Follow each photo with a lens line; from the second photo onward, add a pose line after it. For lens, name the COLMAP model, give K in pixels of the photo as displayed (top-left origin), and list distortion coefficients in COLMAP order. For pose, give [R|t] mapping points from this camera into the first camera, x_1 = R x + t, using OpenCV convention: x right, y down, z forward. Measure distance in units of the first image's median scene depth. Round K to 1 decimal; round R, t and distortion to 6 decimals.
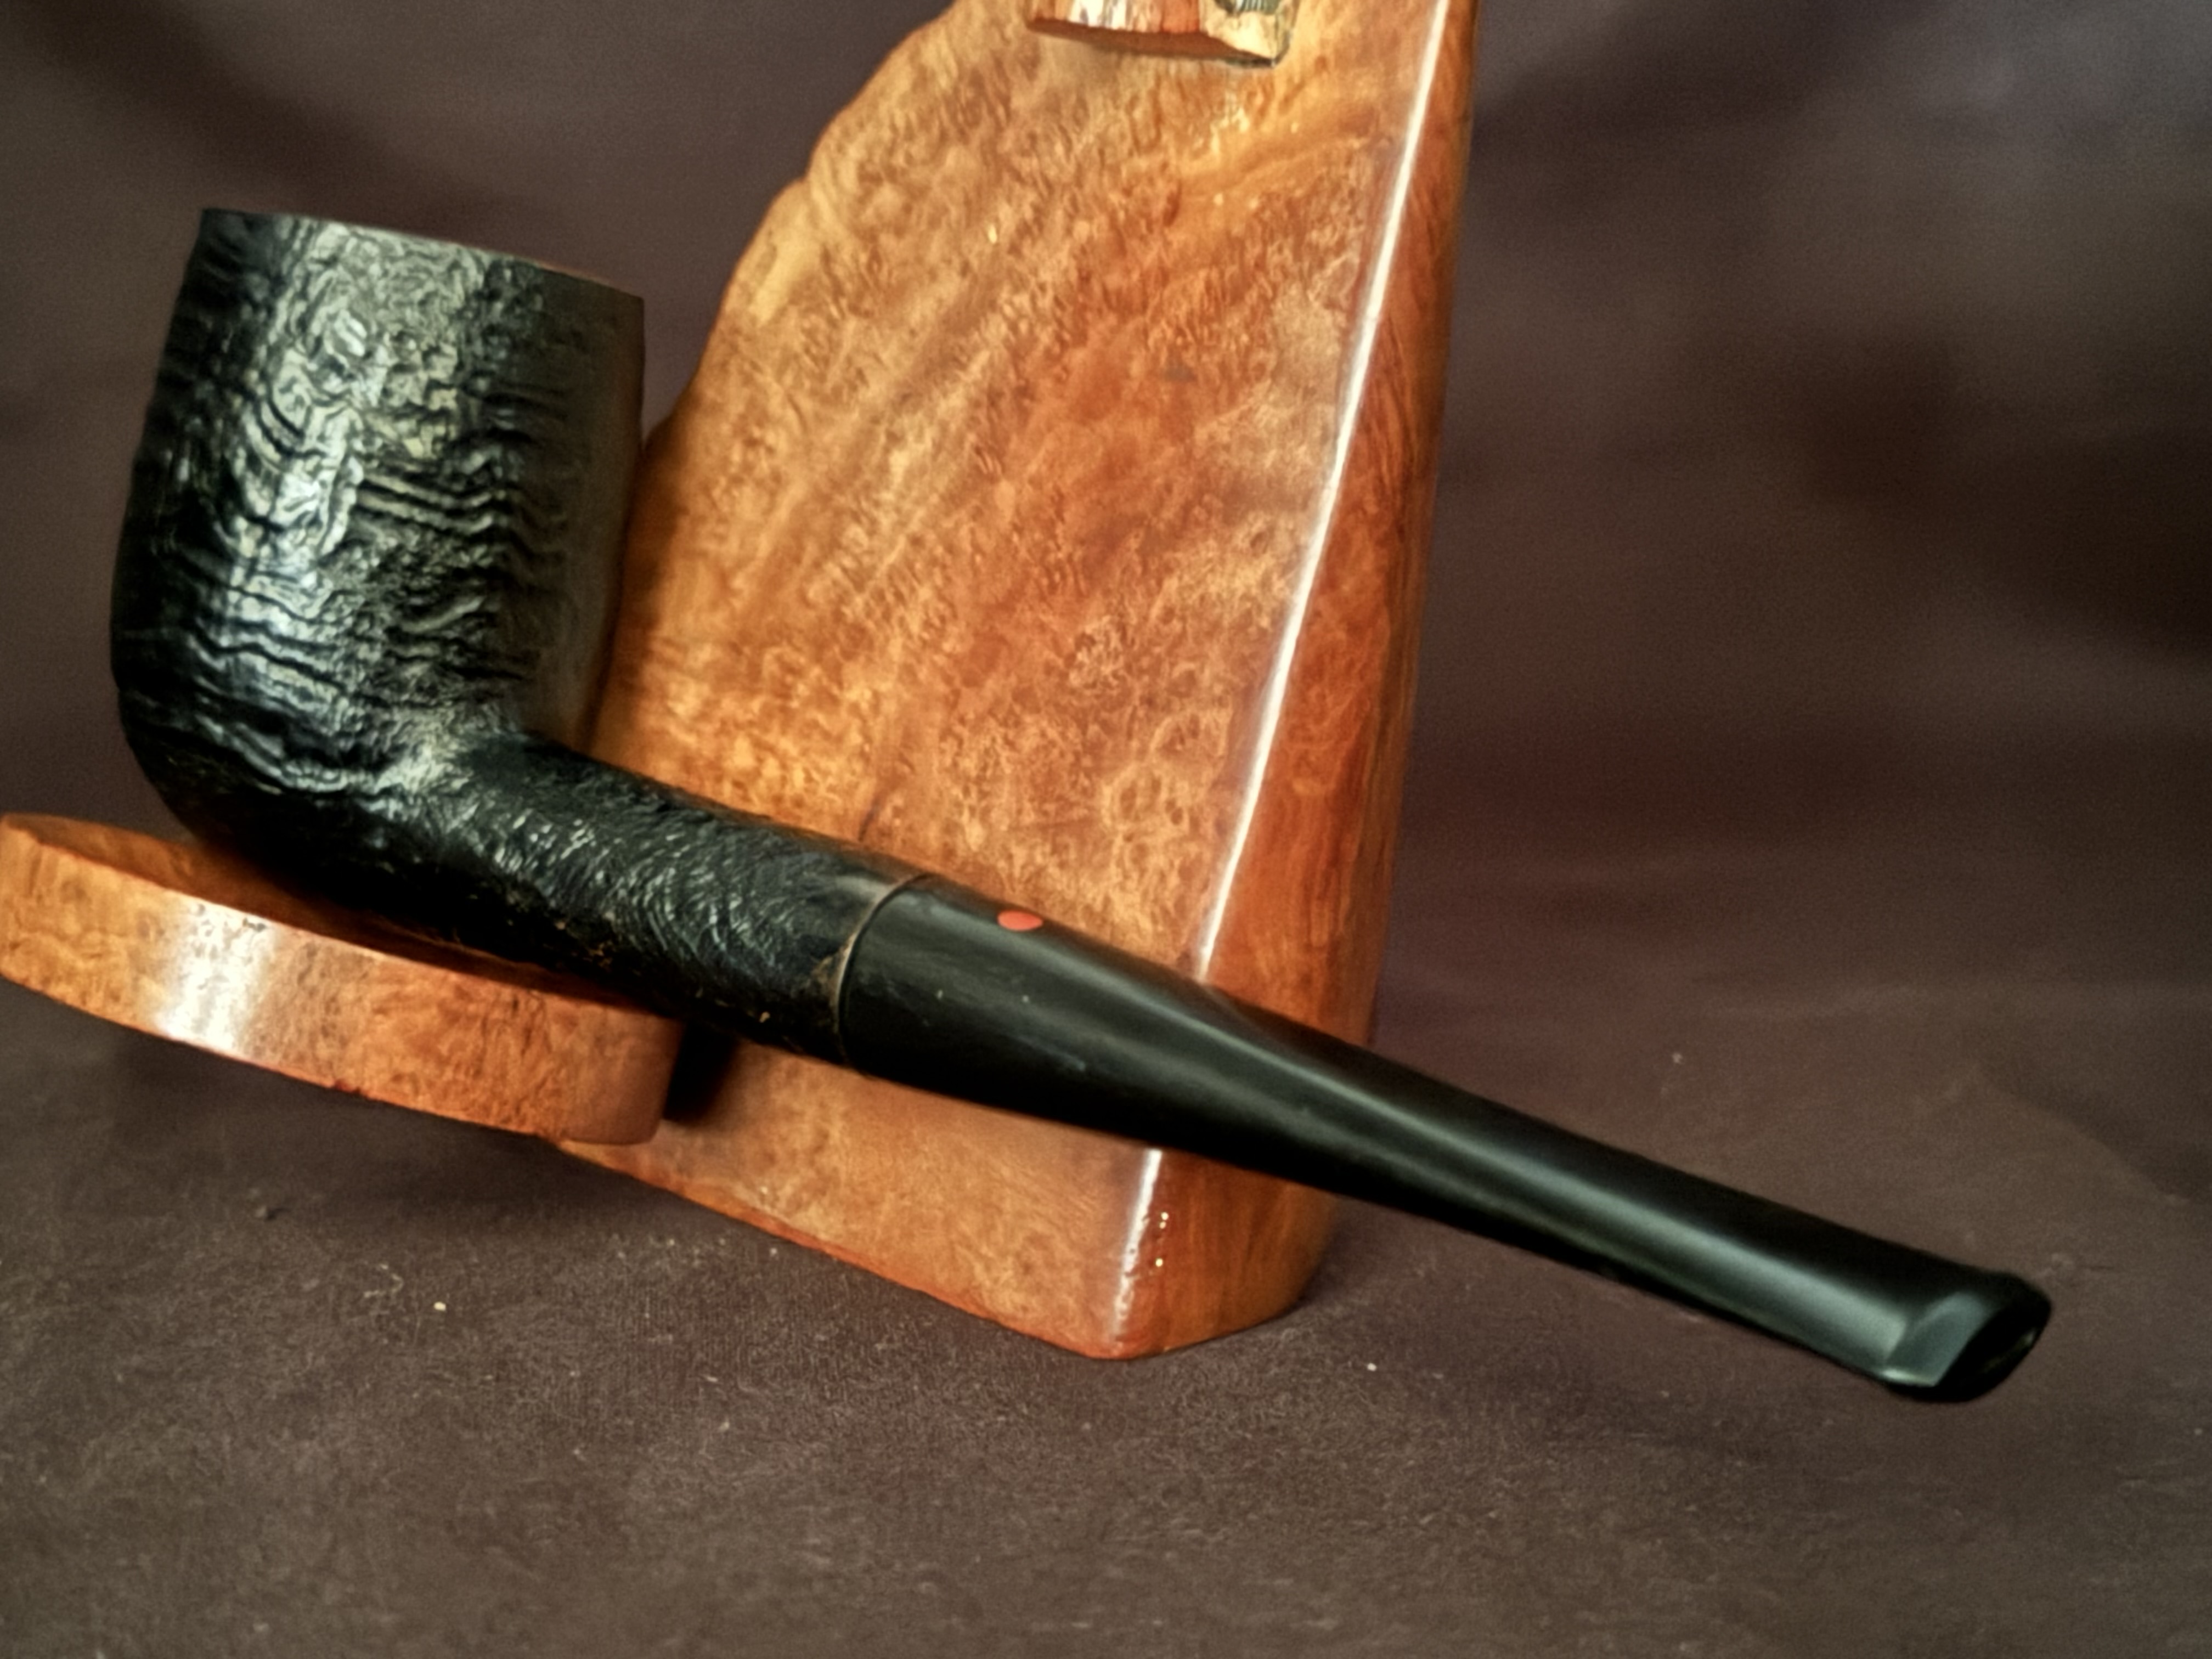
lens RADIAL K [[3682.5, 0, 1113.6], [0, 3682.5, 822.6], [0, 0, 1]] dist [0.096030, 0.000000]
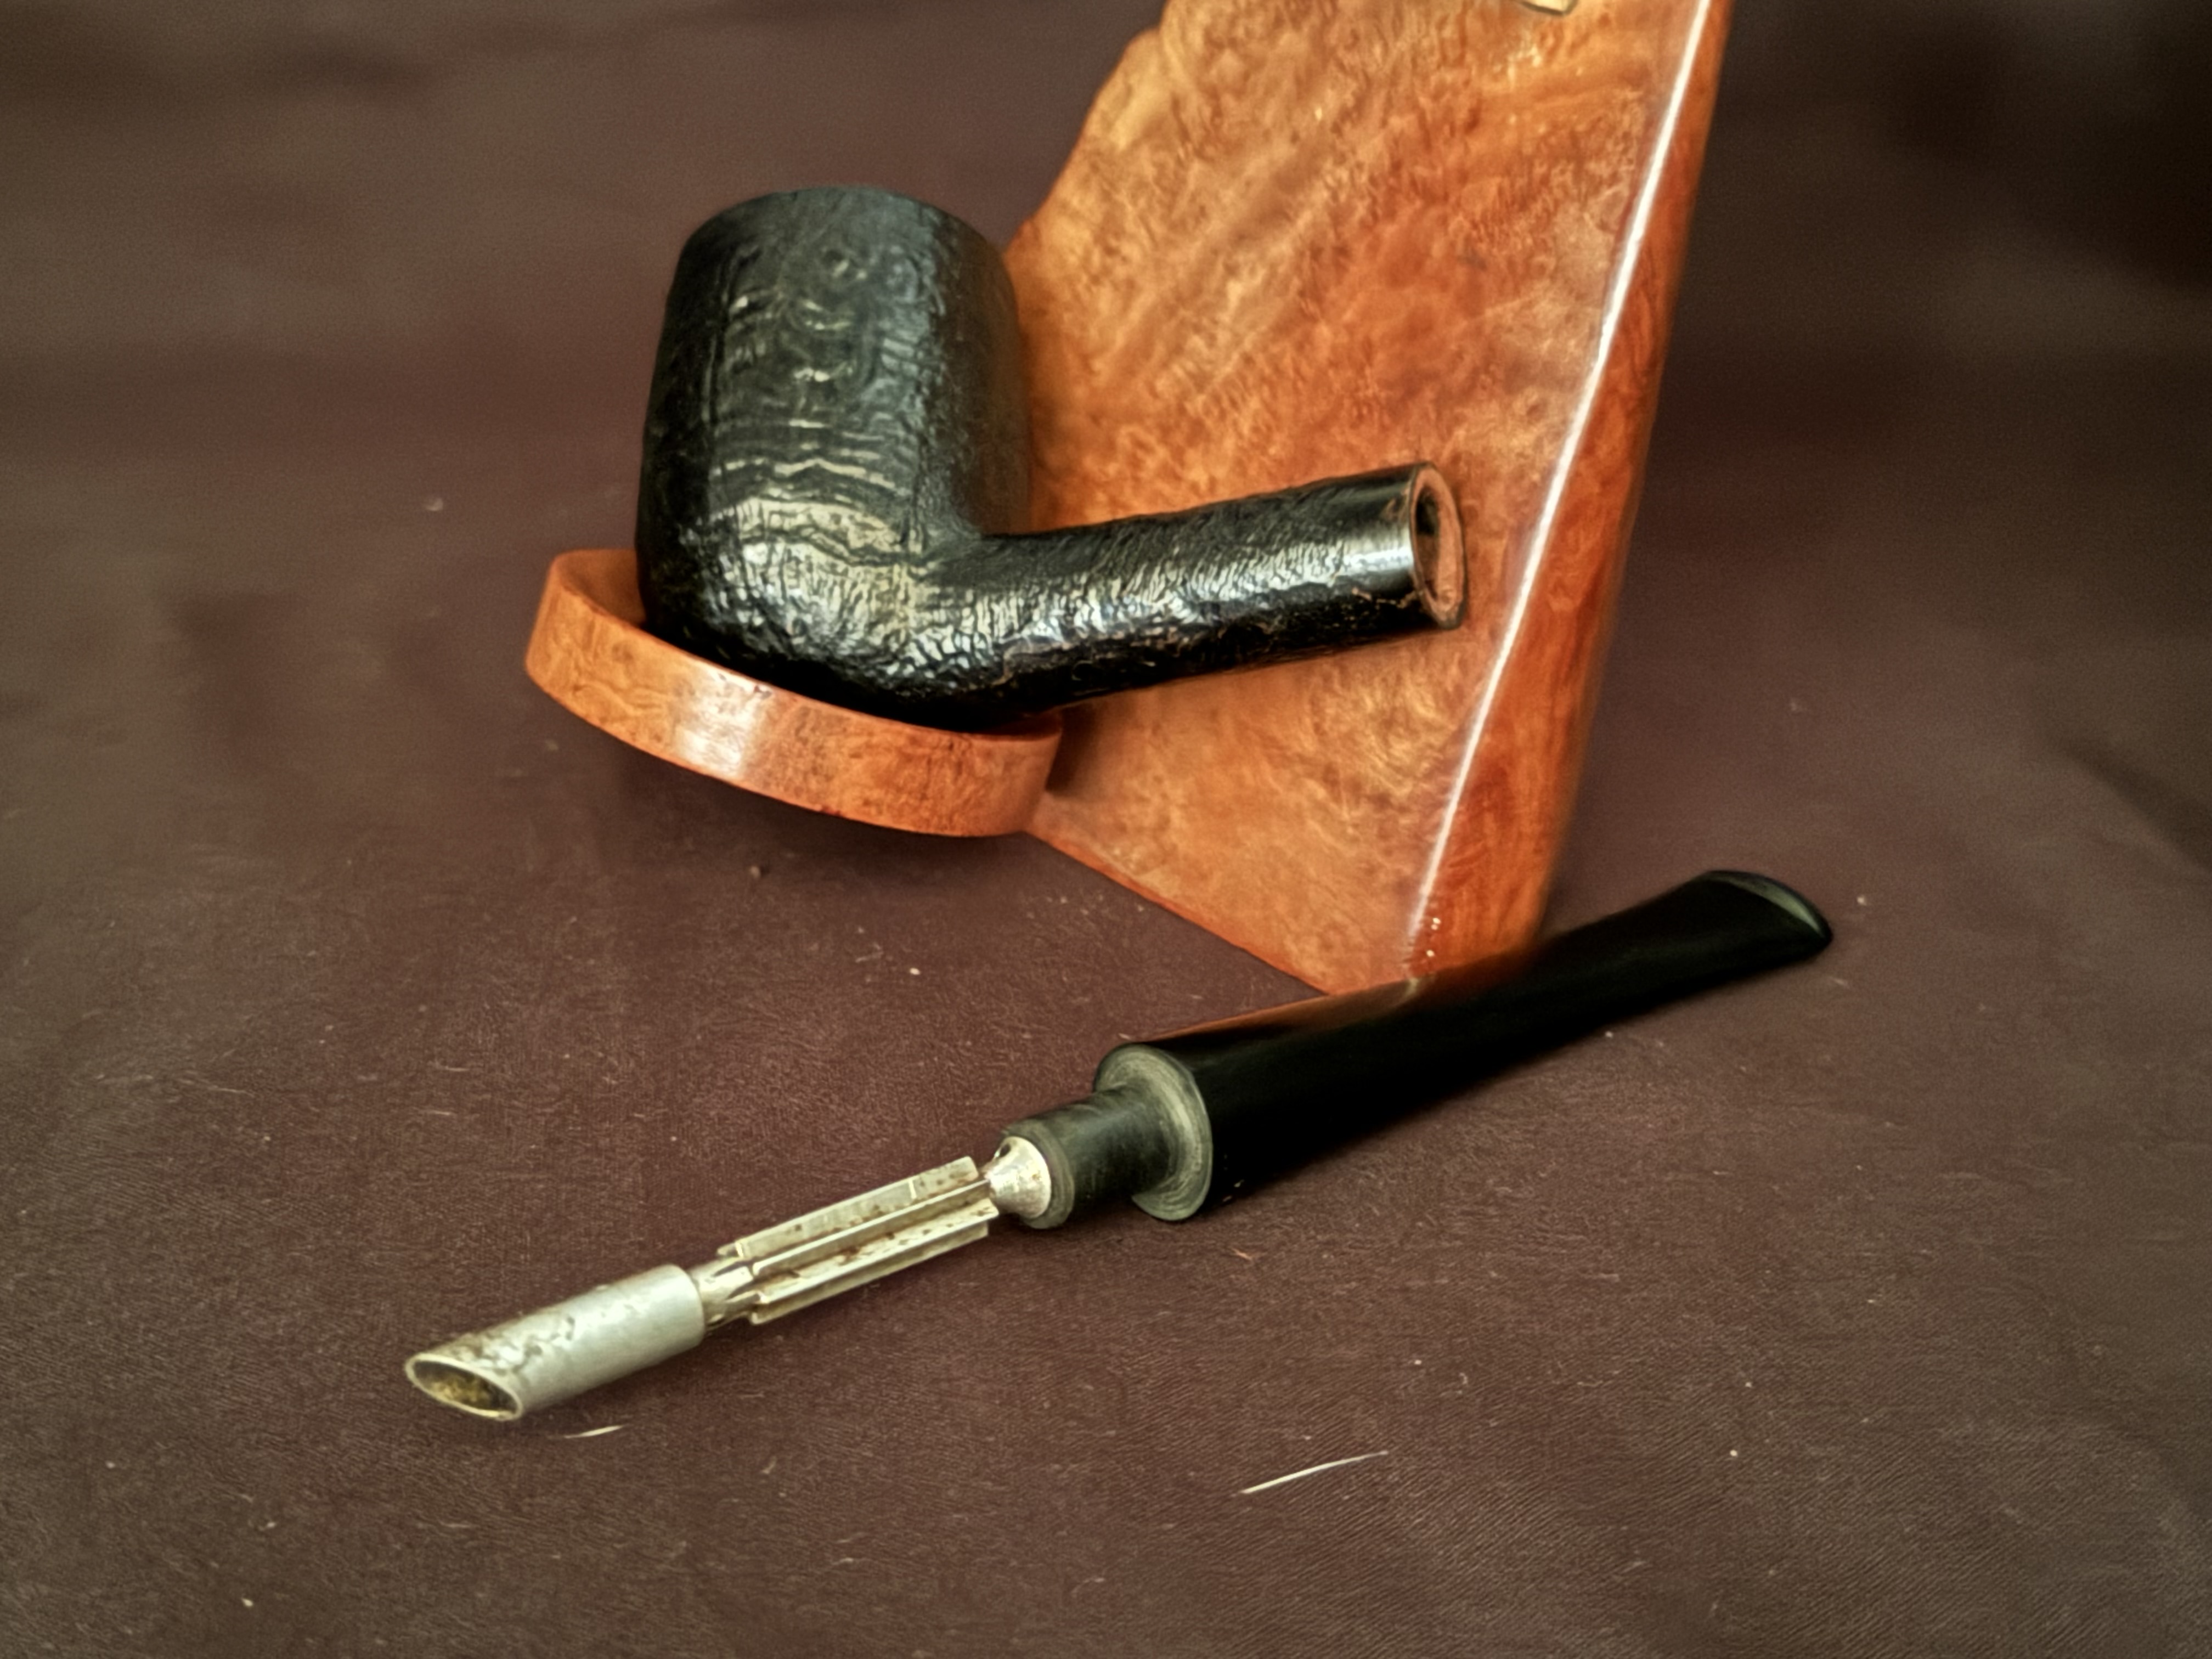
lens RADIAL K [[3150.5, 0, 1099.4], [0, 3150.5, 843.1], [0, 0, 1]] dist [0.077295, 0.000000]
pose [[0.999285, 0.029273, -0.023923, -0.079520], [-0.022787, 0.971318, 0.236691, -0.183860], [0.030165, -0.235976, 0.971290, -0.105992]]
